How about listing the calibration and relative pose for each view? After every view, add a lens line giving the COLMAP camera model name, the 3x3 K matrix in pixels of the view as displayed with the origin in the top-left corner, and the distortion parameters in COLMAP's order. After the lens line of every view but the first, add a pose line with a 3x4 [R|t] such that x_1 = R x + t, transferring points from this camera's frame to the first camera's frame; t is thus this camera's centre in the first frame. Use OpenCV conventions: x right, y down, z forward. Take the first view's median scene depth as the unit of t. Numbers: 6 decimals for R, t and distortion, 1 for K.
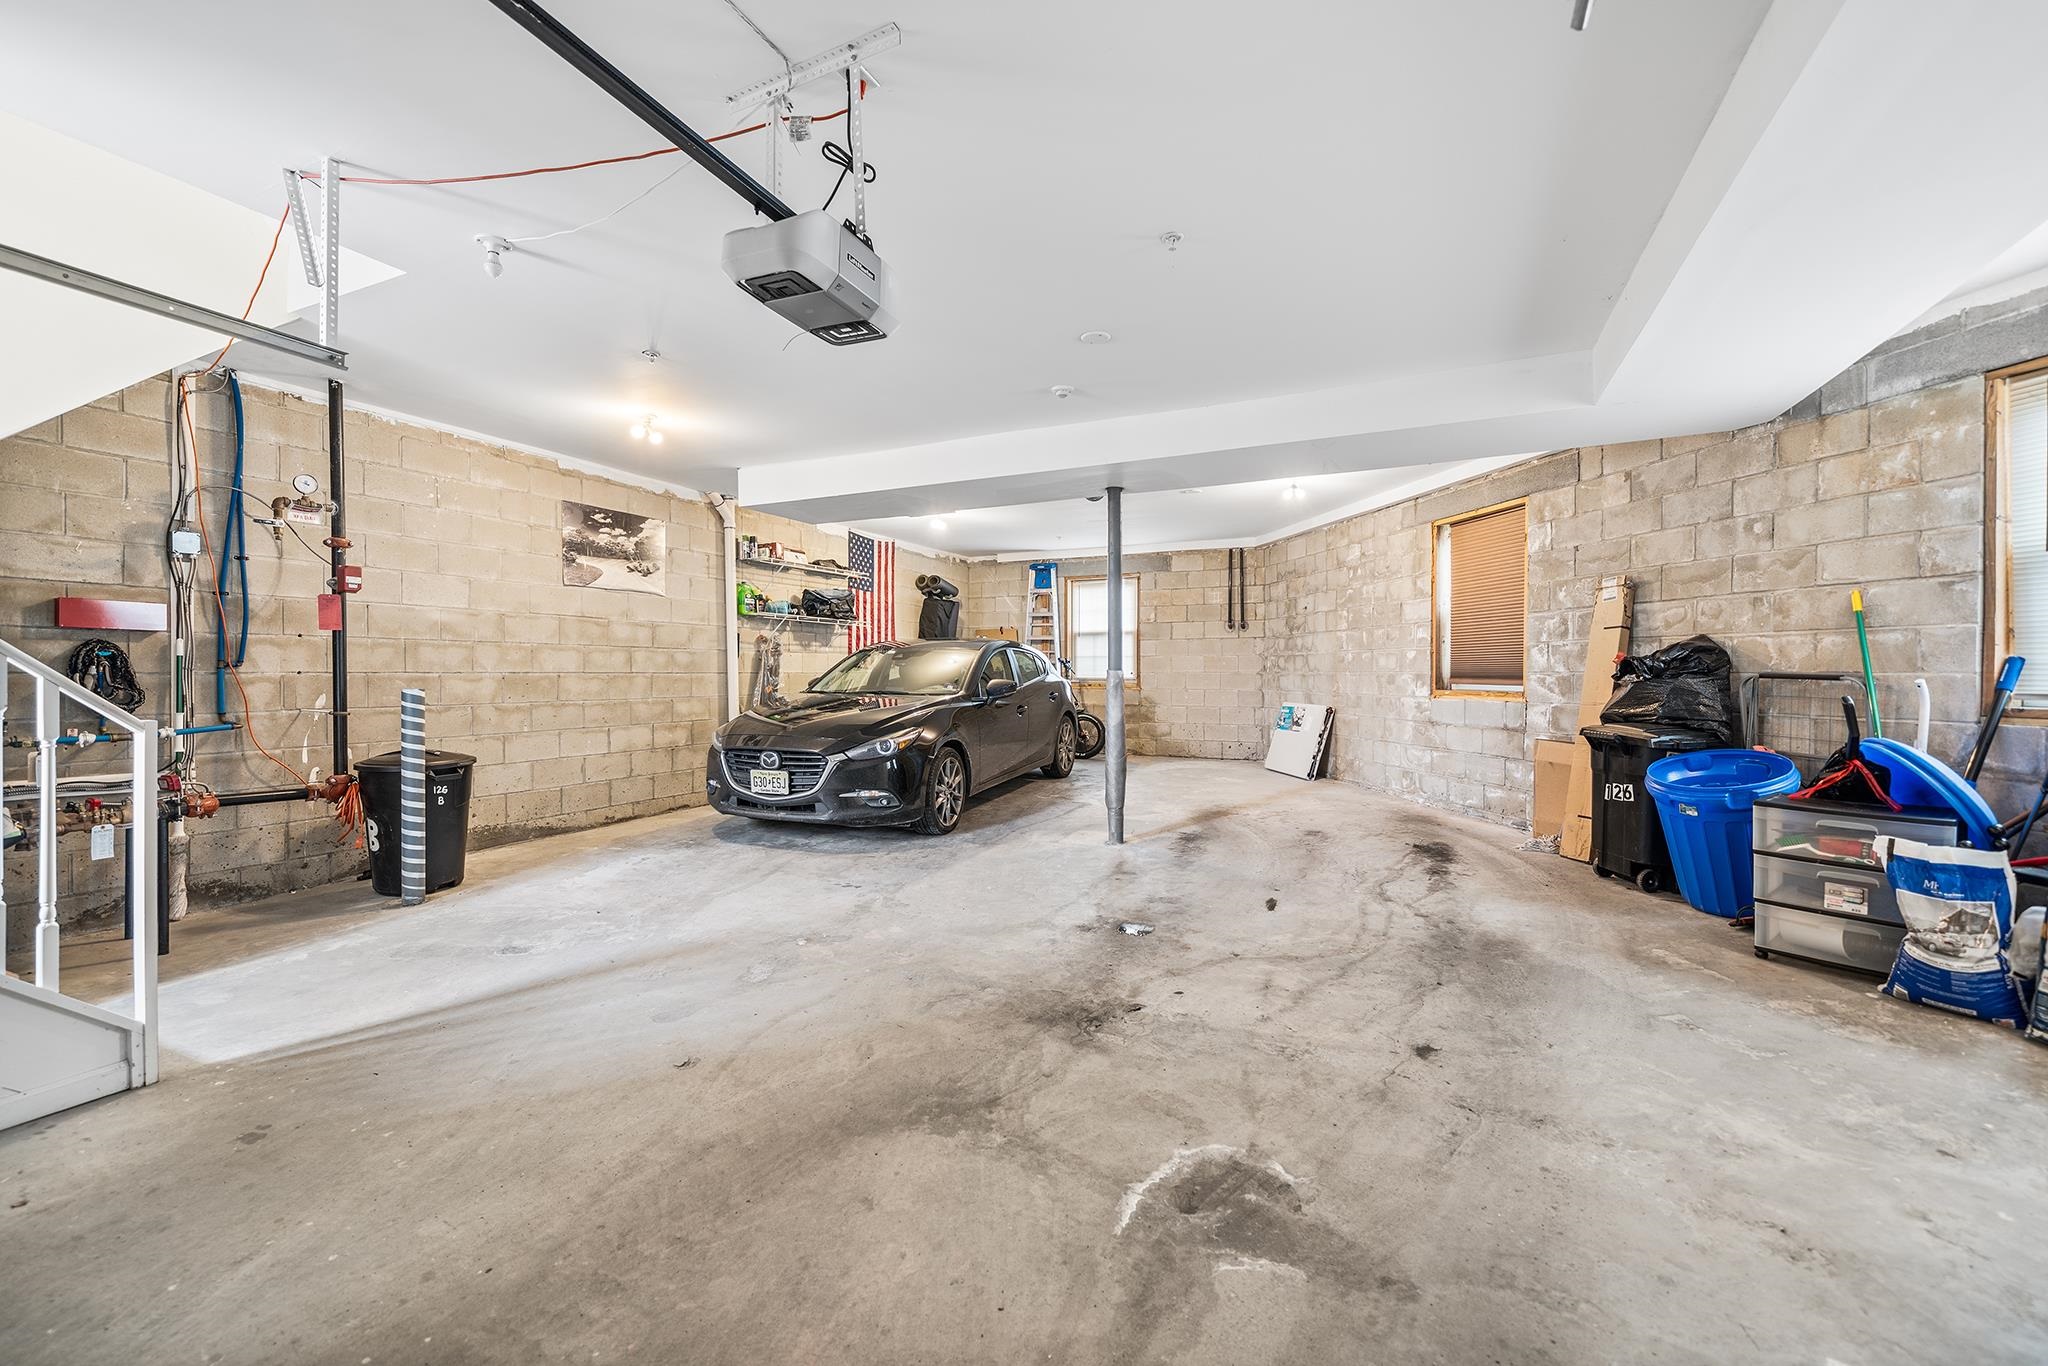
lens RADIAL K [[856.9, 0, 1012.0], [0, 856.9, 681.7], [0, 0, 1]] dist [-0.002126, -0.000115]
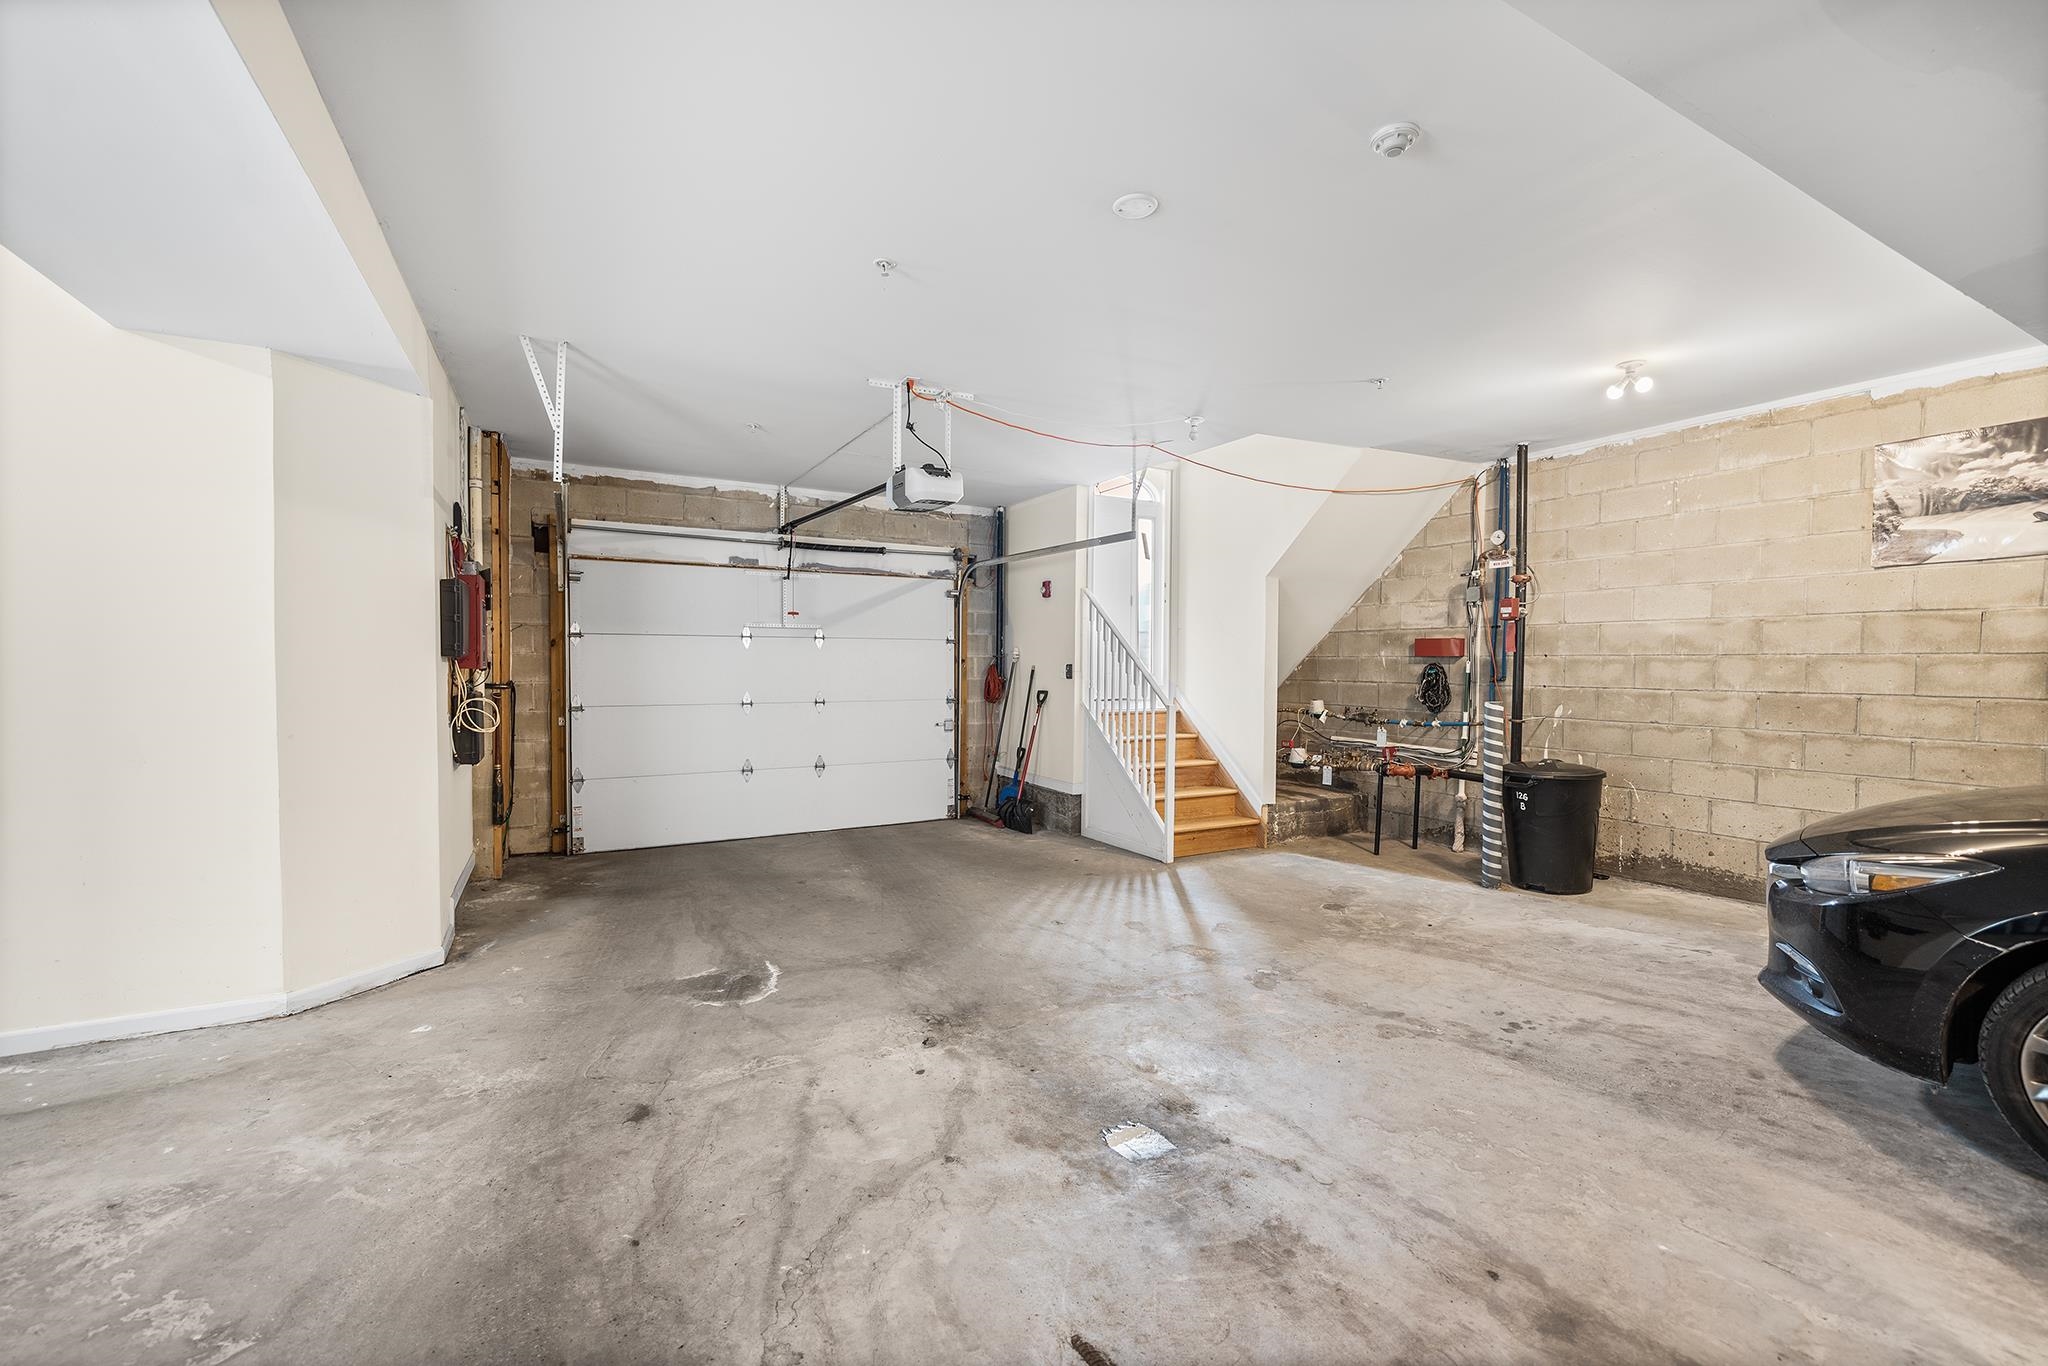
lens RADIAL K [[856.9, 0, 1012.0], [0, 856.9, 681.7], [0, 0, 1]] dist [-0.002126, -0.000115]
pose [[-0.604149, 0.014120, -0.796746, 0.718033], [-0.013032, 0.999534, 0.027596, -0.049704], [0.796765, 0.027056, -0.603684, 1.381675]]
